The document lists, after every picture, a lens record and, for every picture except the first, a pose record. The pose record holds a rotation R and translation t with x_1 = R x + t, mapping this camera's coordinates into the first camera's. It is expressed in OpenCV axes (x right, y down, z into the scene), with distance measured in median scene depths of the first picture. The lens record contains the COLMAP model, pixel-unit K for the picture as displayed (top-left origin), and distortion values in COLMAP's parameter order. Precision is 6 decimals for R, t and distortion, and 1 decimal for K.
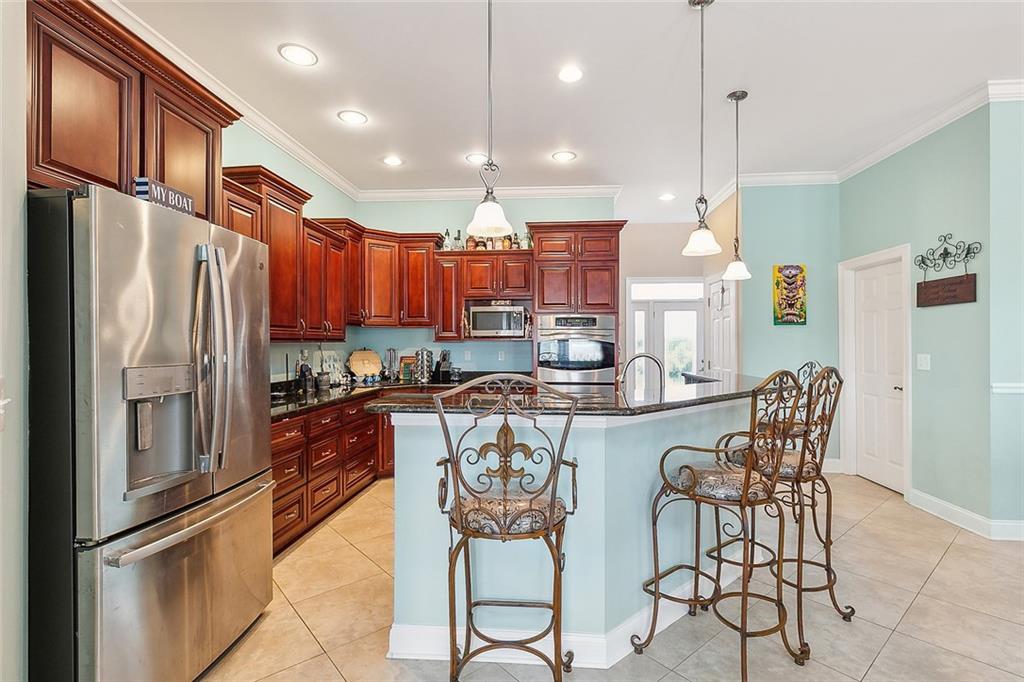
lens RADIAL K [[468.9, 0, 513.4], [0, 468.9, 342.5], [0, 0, 1]] dist [0.013521, 0.000214]
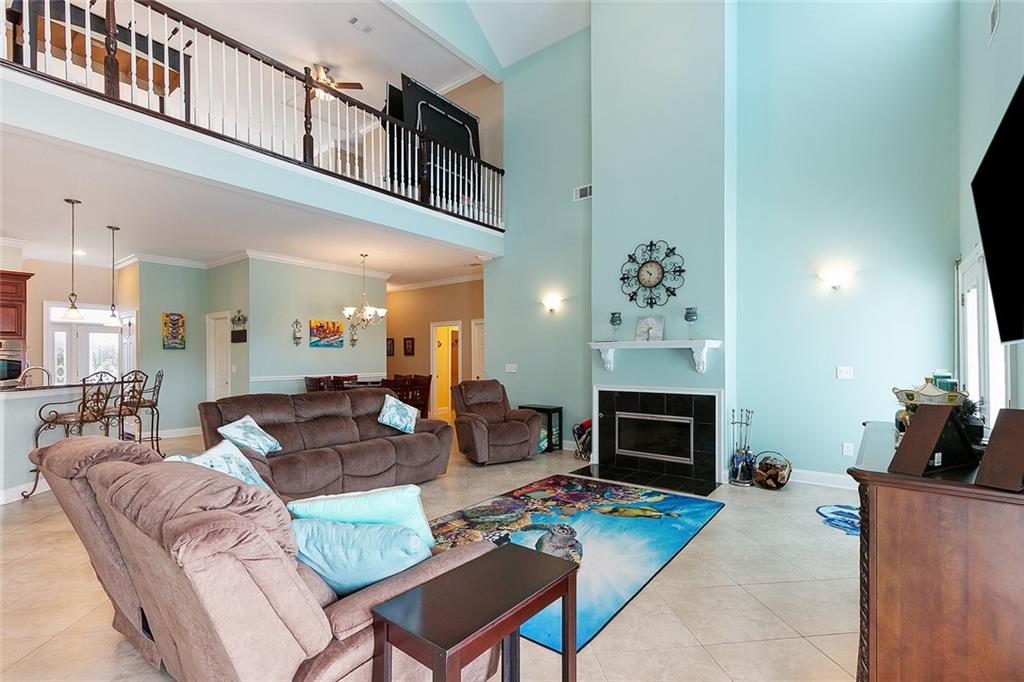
lens RADIAL K [[468.9, 0, 515.1], [0, 468.9, 356.8], [0, 0, 1]] dist [0.013521, 0.000214]
pose [[0.546826, 0.000495, 0.837246, -0.162898], [-0.000319, 1.000000, -0.000383, -0.010470], [-0.837246, -0.000058, 0.546826, -0.985401]]
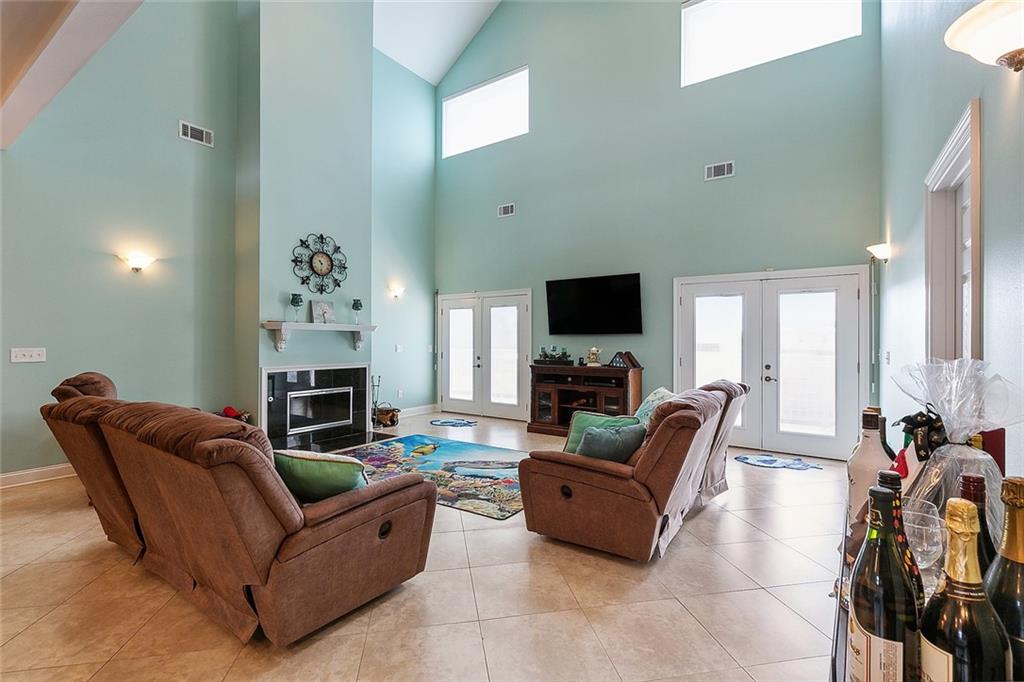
lens RADIAL K [[468.9, 0, 510.9], [0, 468.9, 341.4], [0, 0, 1]] dist [0.013521, 0.000214]
pose [[-0.870199, 0.000900, 0.492699, -0.017604], [-0.000905, 0.999994, -0.003426, 0.020429], [-0.492699, -0.003427, -0.870193, 1.866435]]
